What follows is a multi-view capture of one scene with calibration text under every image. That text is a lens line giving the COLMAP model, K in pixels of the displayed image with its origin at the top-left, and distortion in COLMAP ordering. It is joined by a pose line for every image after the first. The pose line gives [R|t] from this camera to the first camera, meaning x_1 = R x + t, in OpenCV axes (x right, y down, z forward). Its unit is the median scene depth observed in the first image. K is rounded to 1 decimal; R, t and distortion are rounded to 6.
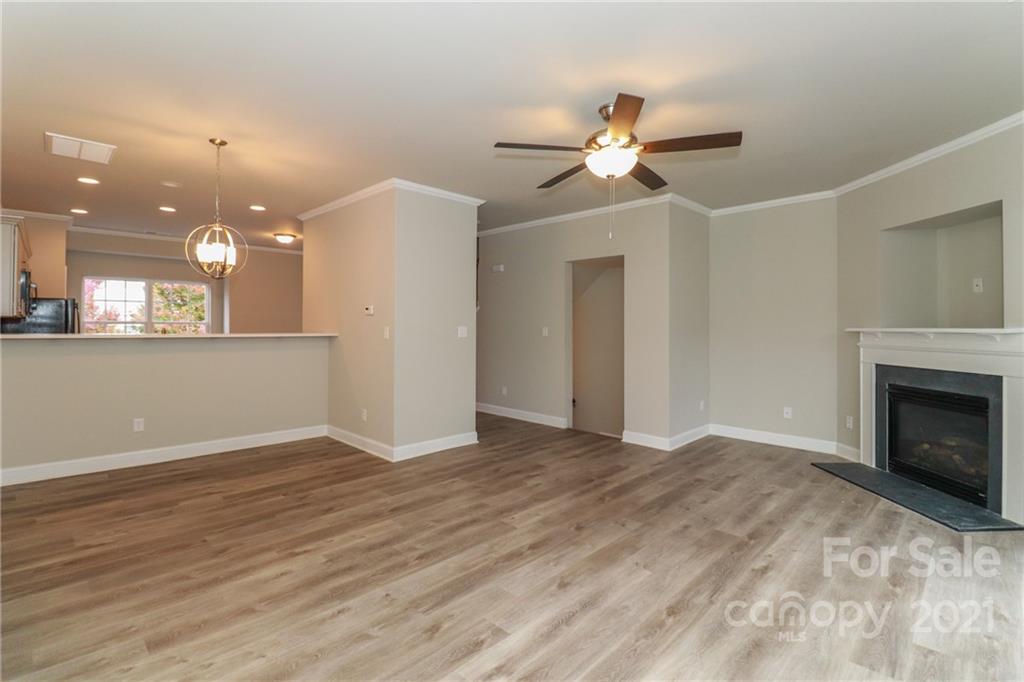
lens RADIAL K [[473.1, 0, 512.0], [0, 473.1, 324.8], [0, 0, 1]] dist [0.002560, -0.012065]
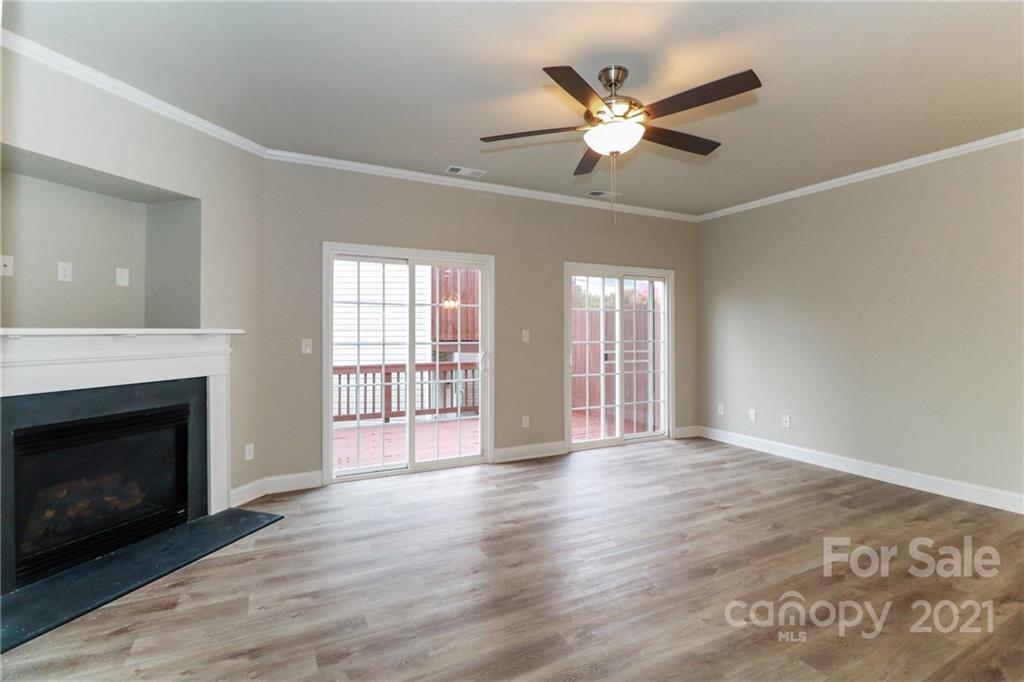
lens RADIAL K [[467.2, 0, 510.8], [0, 467.2, 331.3], [0, 0, 1]] dist [-0.024738, -0.000607]
pose [[-0.946847, -0.003359, 0.321668, 0.097033], [-0.004173, 0.999990, -0.001839, 0.010485], [-0.321658, -0.003084, -0.946851, 1.528087]]
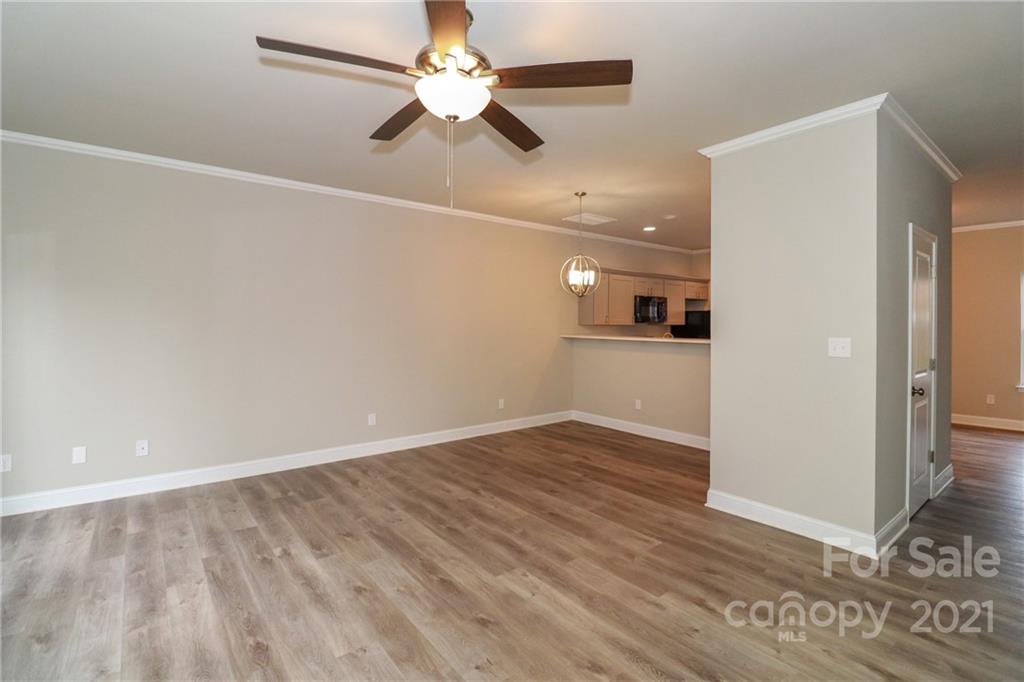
lens RADIAL K [[473.1, 0, 512.0], [0, 473.1, 324.8], [0, 0, 1]] dist [0.002560, -0.012065]
pose [[-0.118489, -0.004334, -0.992946, 0.718046], [-0.004277, 0.999983, -0.003854, -0.011052], [0.992946, 0.003790, -0.118506, 0.958880]]
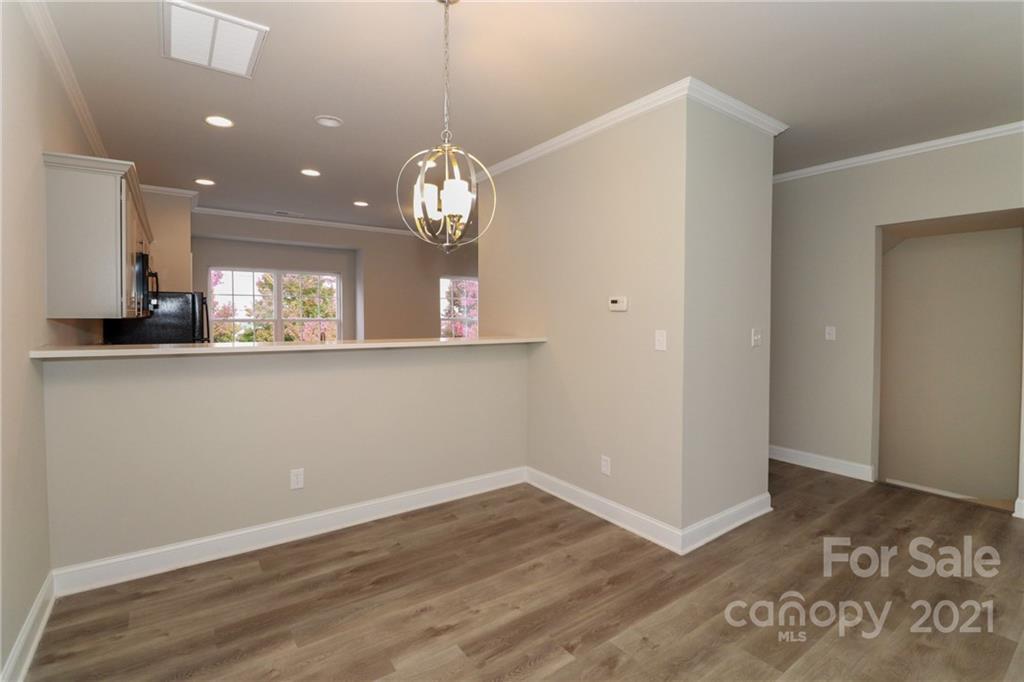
lens RADIAL K [[473.1, 0, 512.0], [0, 473.1, 324.8], [0, 0, 1]] dist [0.002560, -0.012065]
pose [[0.987440, -0.002117, -0.157983, -0.460113], [0.004794, 0.999851, 0.016562, -0.018171], [0.157925, -0.017112, 0.987303, 0.467542]]
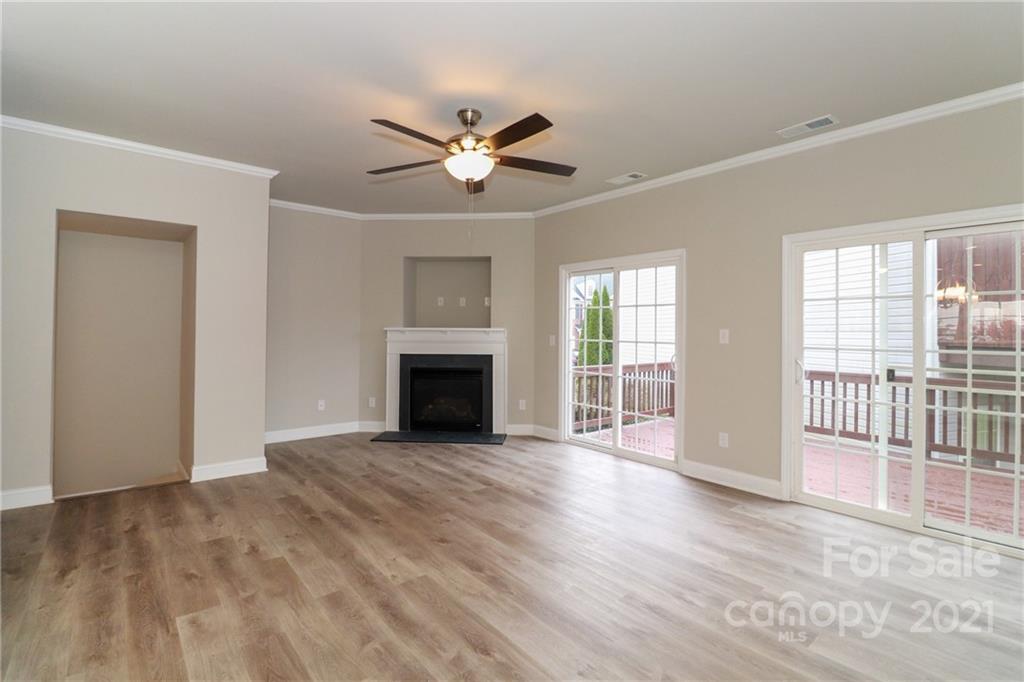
lens RADIAL K [[473.1, 0, 512.0], [0, 473.1, 324.8], [0, 0, 1]] dist [0.002560, -0.012065]
pose [[0.084649, 0.009313, 0.996367, -0.664853], [-0.010484, 0.999909, -0.008455, 0.008254], [-0.996356, -0.009730, 0.084739, 0.671904]]
